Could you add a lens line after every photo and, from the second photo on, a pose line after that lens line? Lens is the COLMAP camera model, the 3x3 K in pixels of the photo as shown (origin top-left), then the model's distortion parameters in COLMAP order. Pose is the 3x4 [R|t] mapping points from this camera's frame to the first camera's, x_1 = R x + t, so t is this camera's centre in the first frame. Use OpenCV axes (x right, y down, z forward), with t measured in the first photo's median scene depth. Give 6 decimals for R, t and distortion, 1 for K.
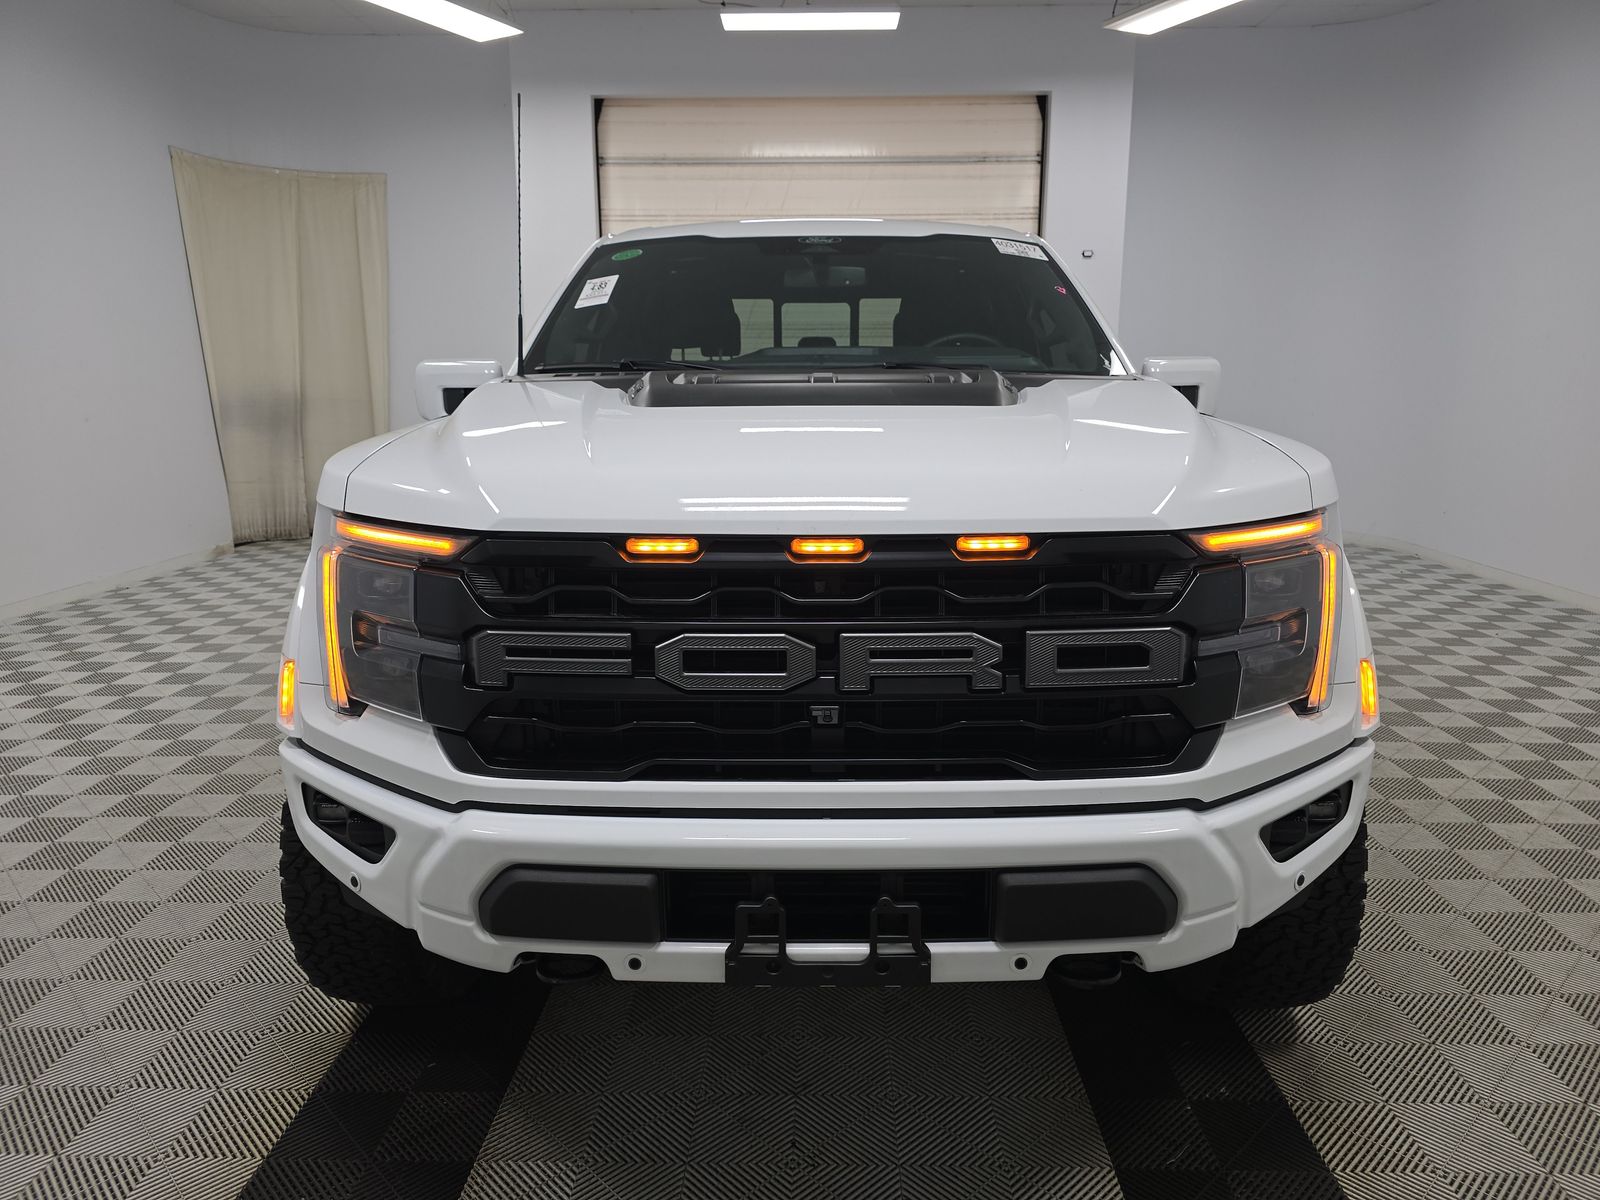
lens RADIAL K [[1074.0, 0, 800.0], [0, 1074.0, 600.0], [0, 0, 1]] dist [0.076115, -0.099799]
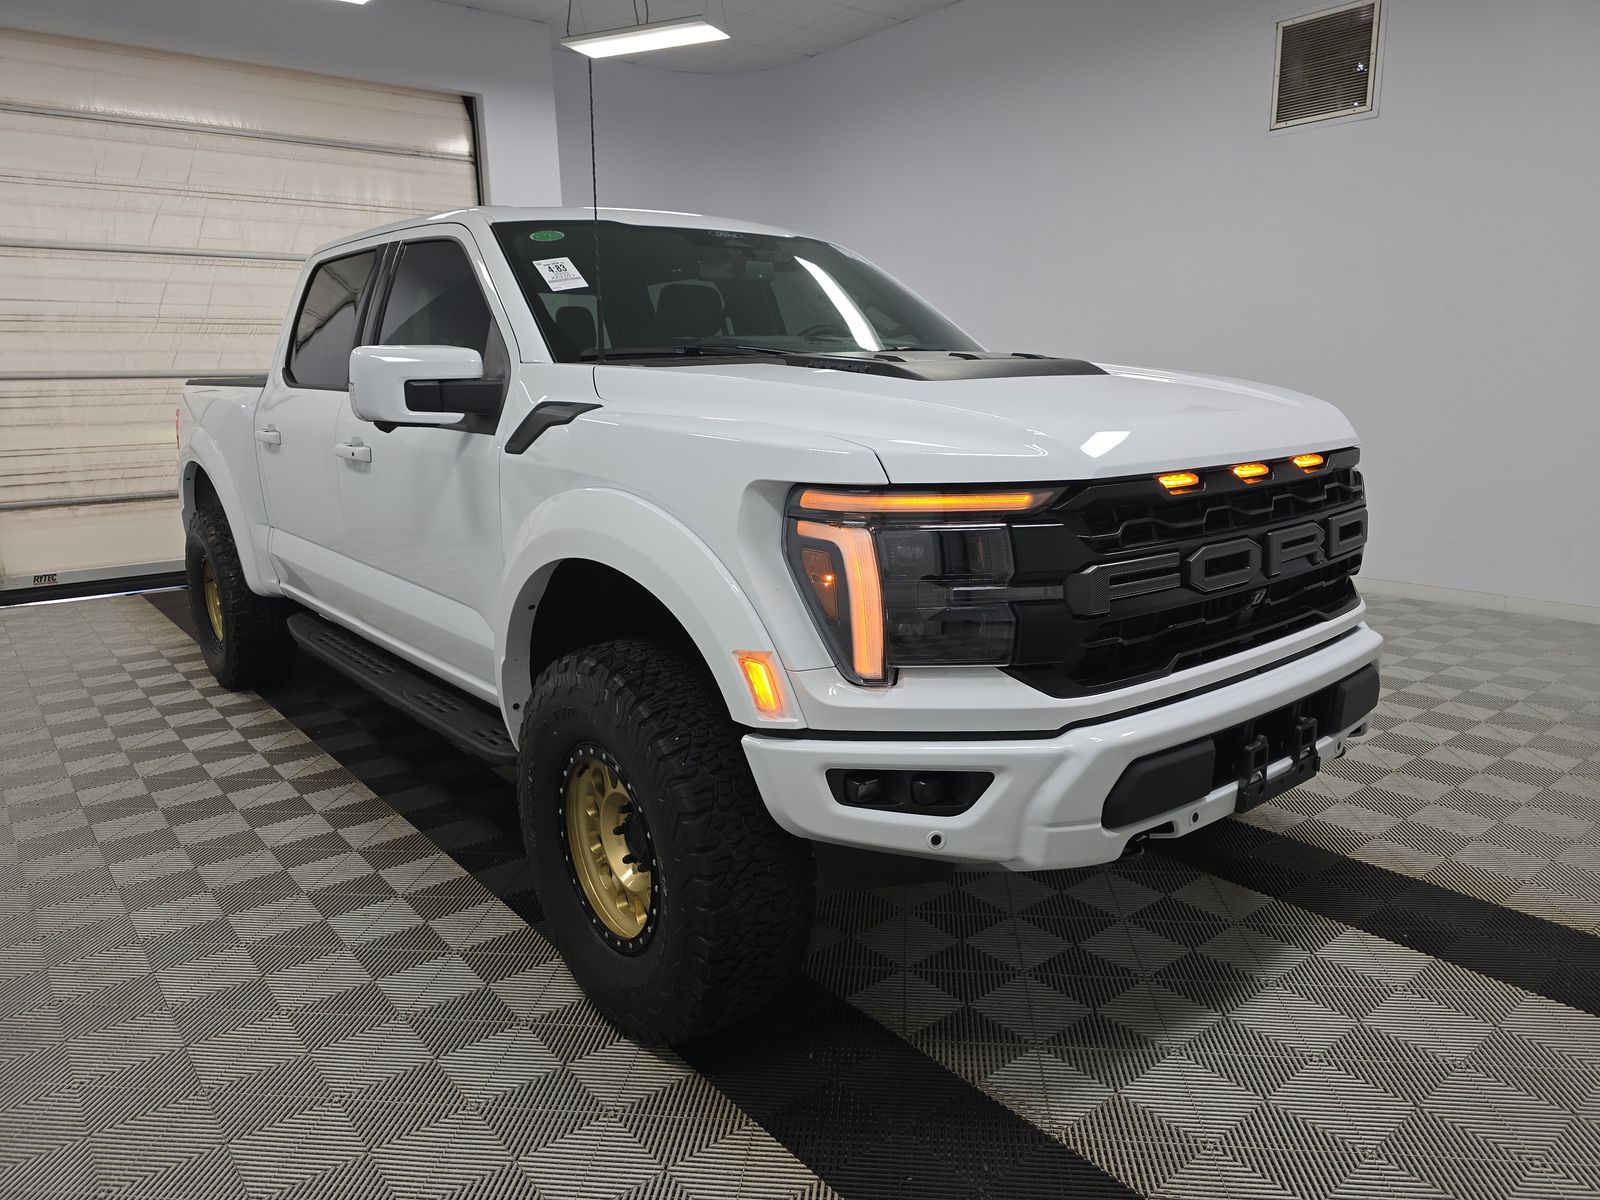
lens RADIAL K [[1089.4, 0, 800.0], [0, 1089.4, 600.0], [0, 0, 1]] dist [0.011451, -0.001250]
pose [[0.767749, -0.140995, 0.625045, -1.117238], [0.146010, 0.988322, 0.043595, -0.028874], [-0.623893, 0.057793, 0.779370, 0.255313]]
